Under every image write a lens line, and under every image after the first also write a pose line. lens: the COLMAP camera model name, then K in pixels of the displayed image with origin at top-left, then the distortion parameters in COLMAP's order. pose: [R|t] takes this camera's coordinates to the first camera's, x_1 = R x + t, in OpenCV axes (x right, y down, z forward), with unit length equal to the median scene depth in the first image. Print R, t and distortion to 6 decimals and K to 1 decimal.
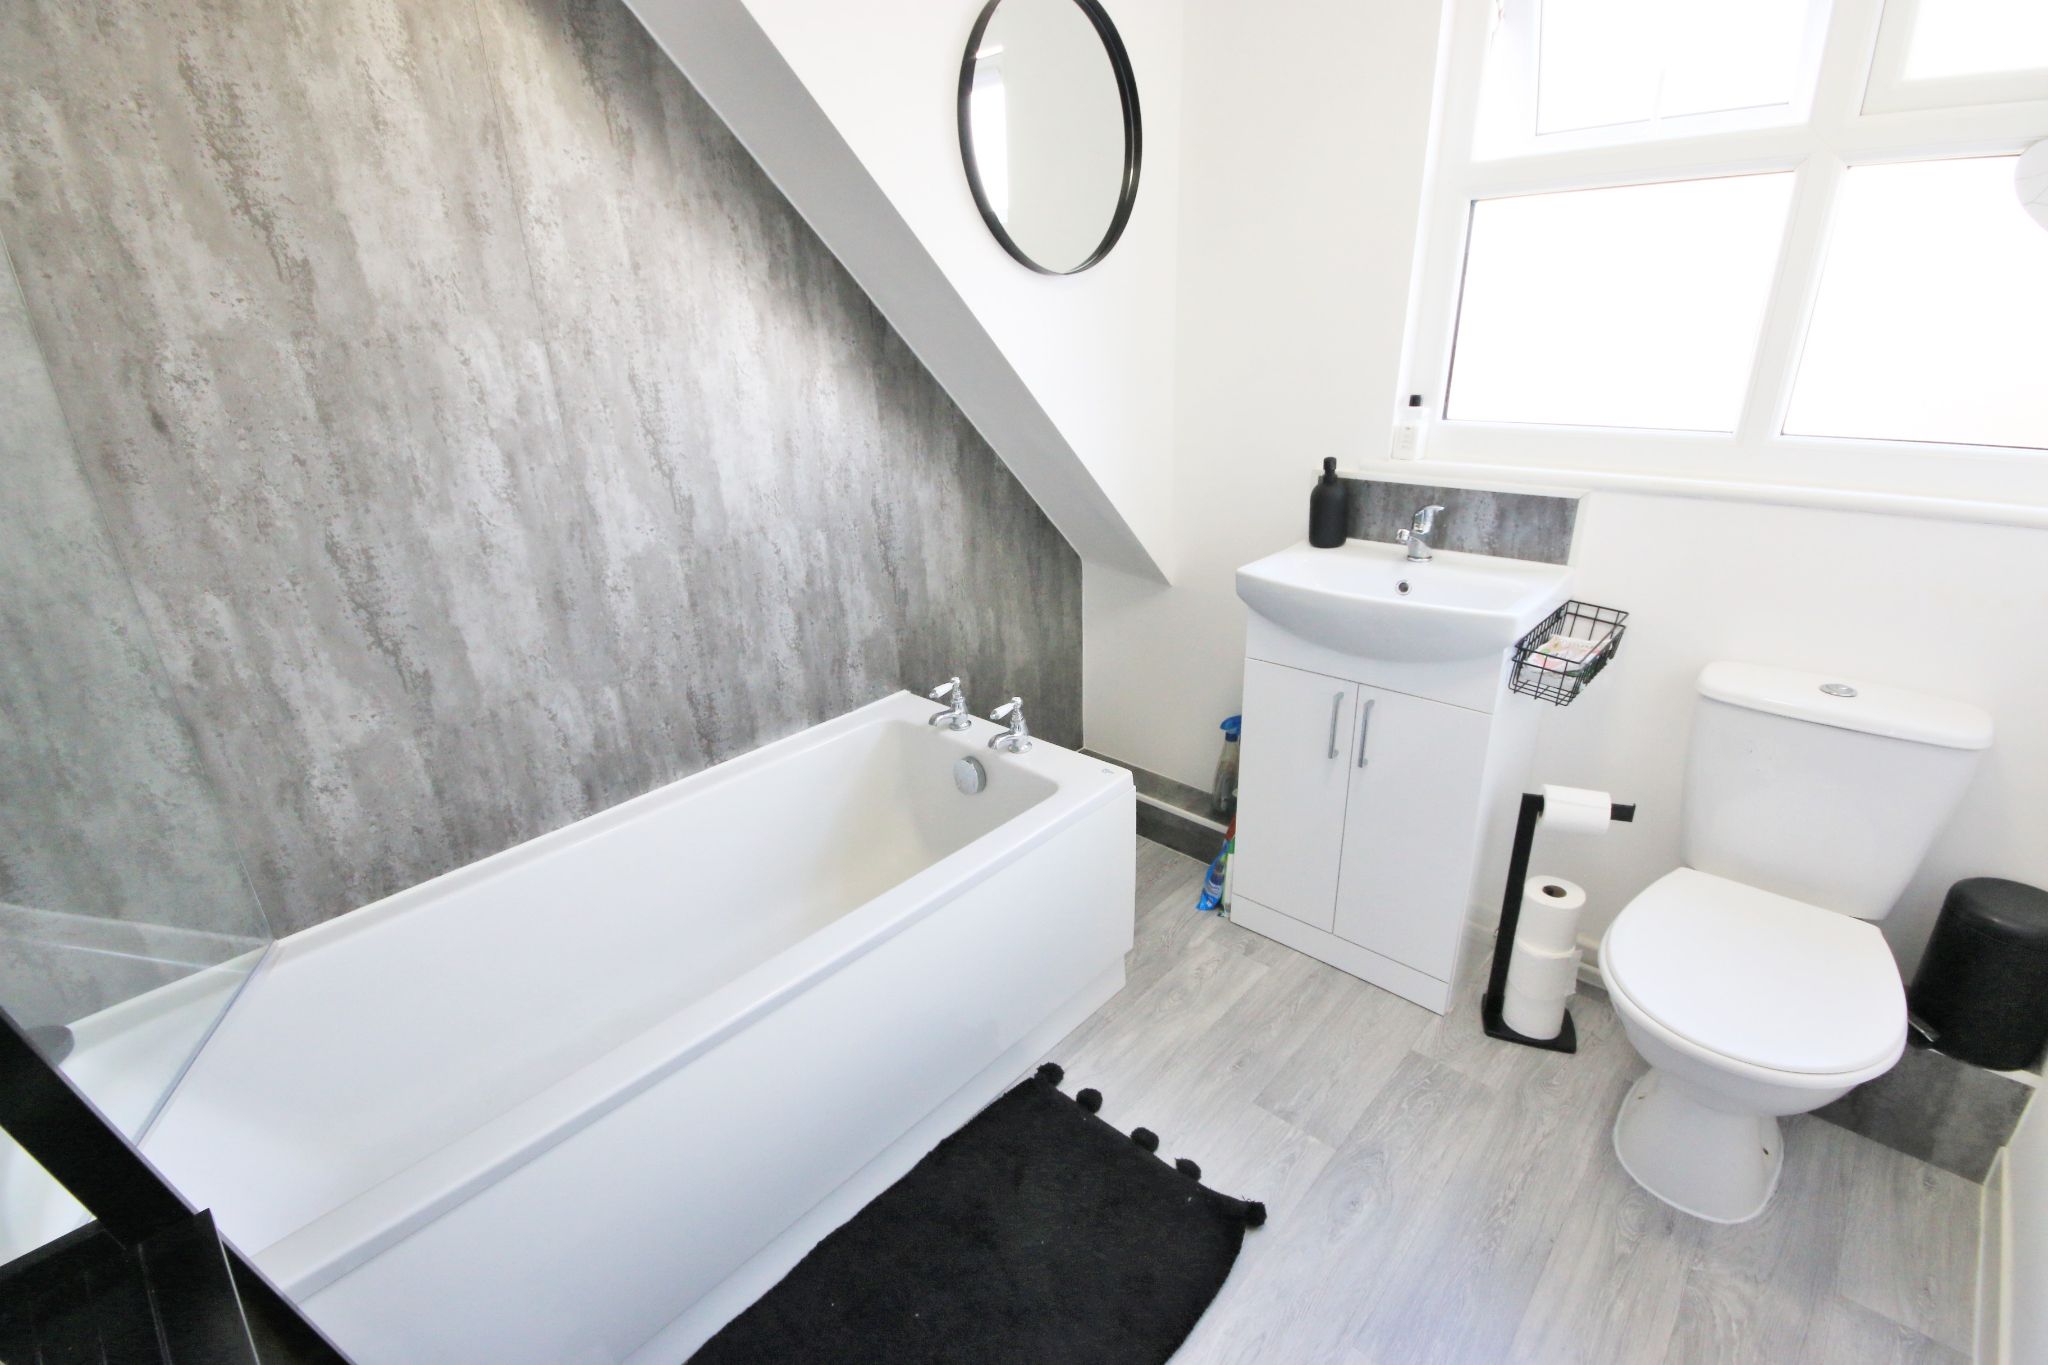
lens RADIAL K [[933.6, 0, 1024.5], [0, 933.6, 682.2], [0, 0, 1]] dist [-0.001434, -0.004603]
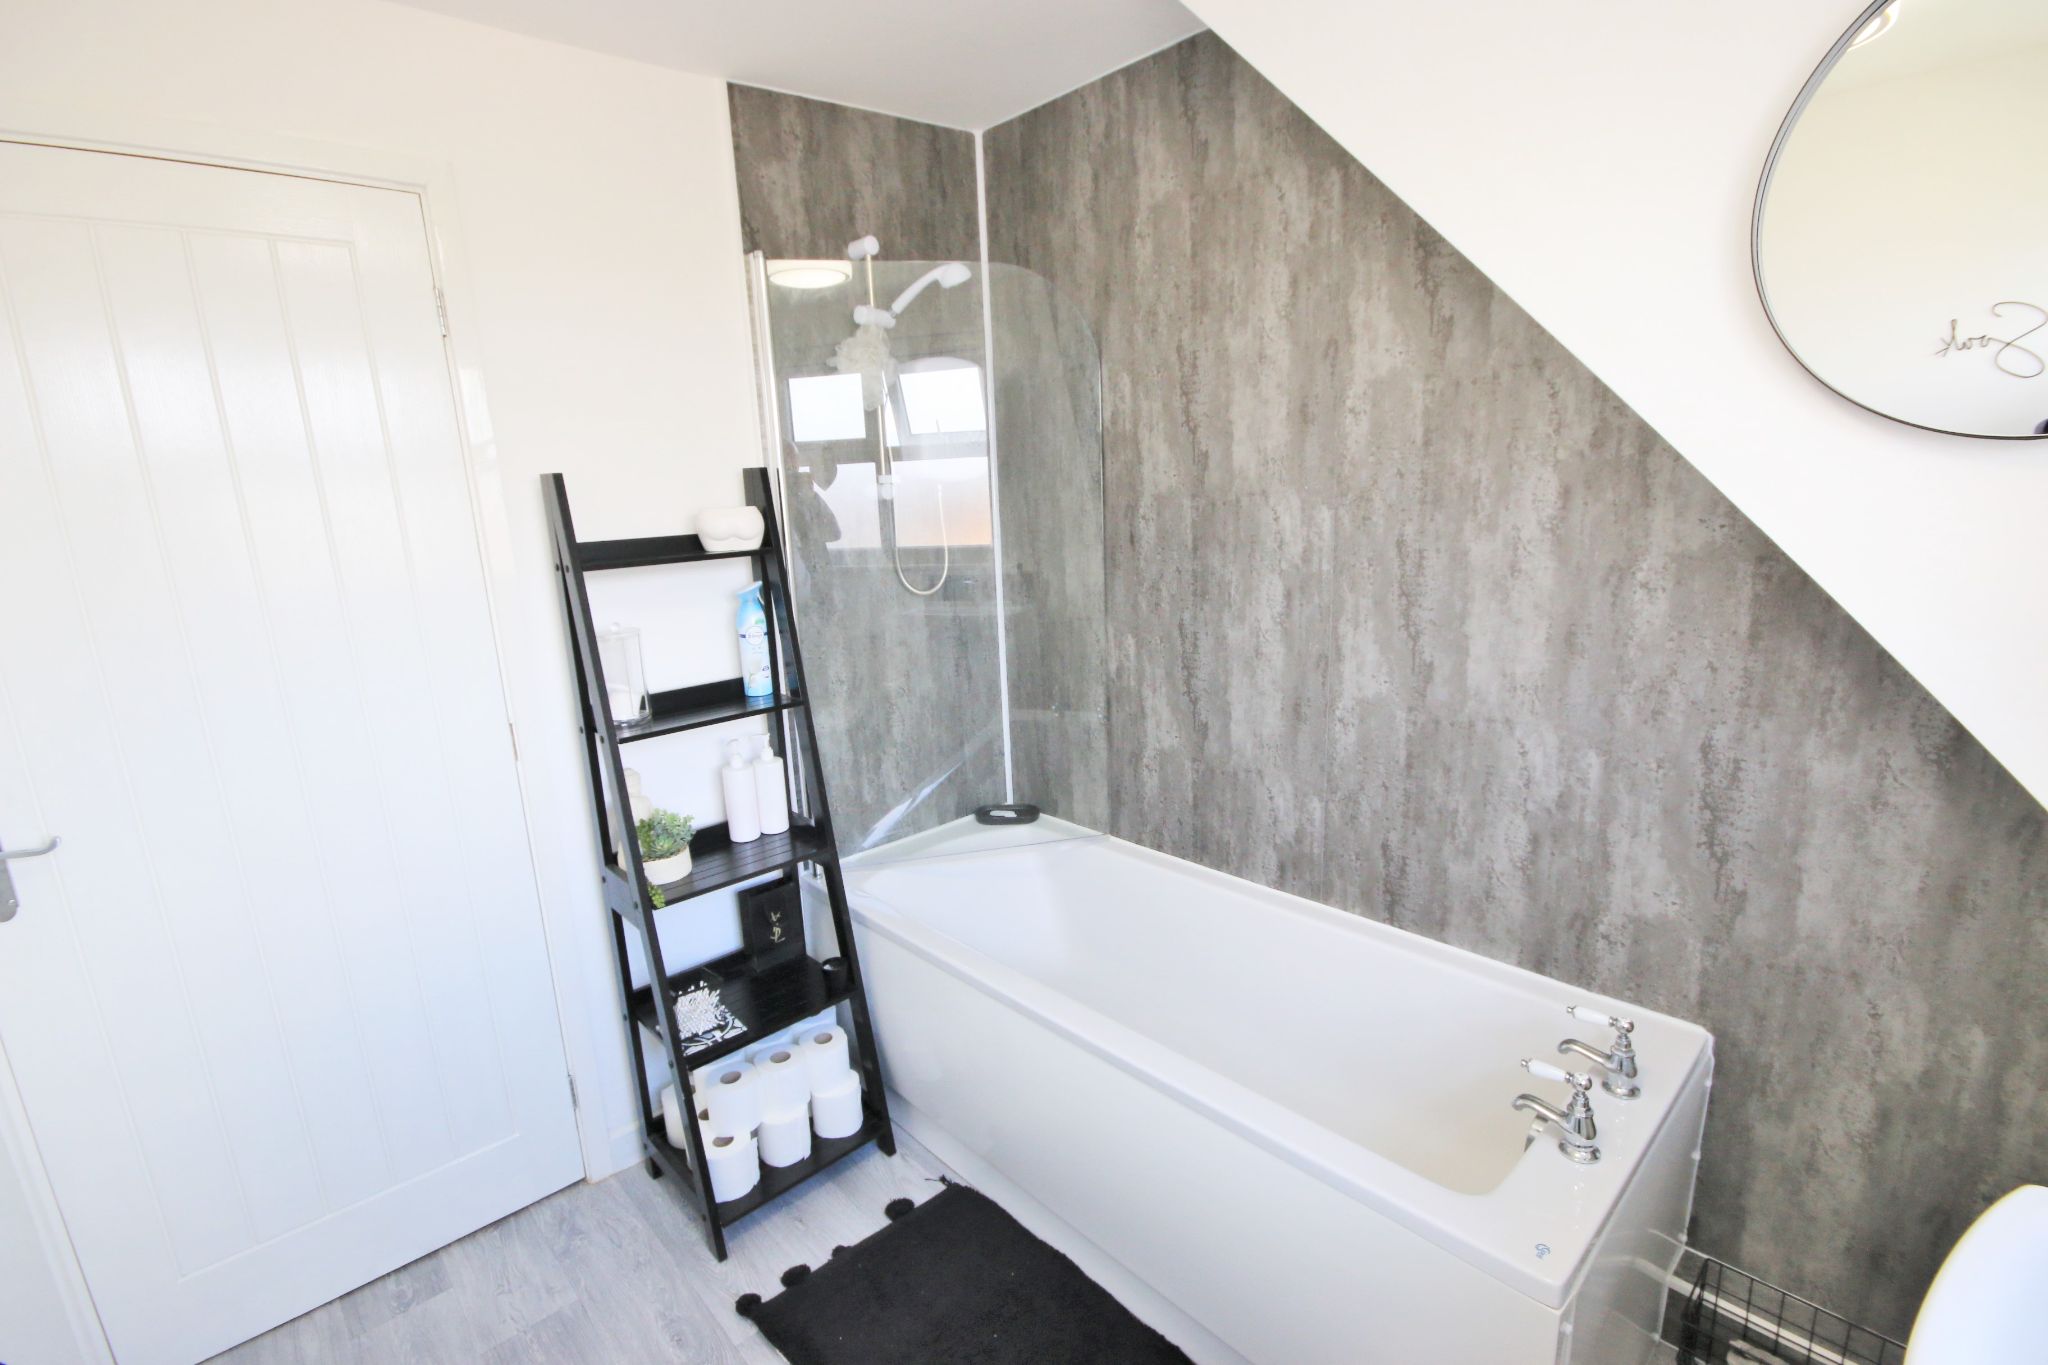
lens RADIAL K [[933.6, 0, 1023.7], [0, 933.6, 692.7], [0, 0, 1]] dist [-0.001434, -0.004603]
pose [[-0.067634, 0.261221, -0.962907, 0.714168], [-0.334071, 0.903477, 0.268563, -0.332224], [0.940118, 0.339843, 0.026160, 0.661927]]
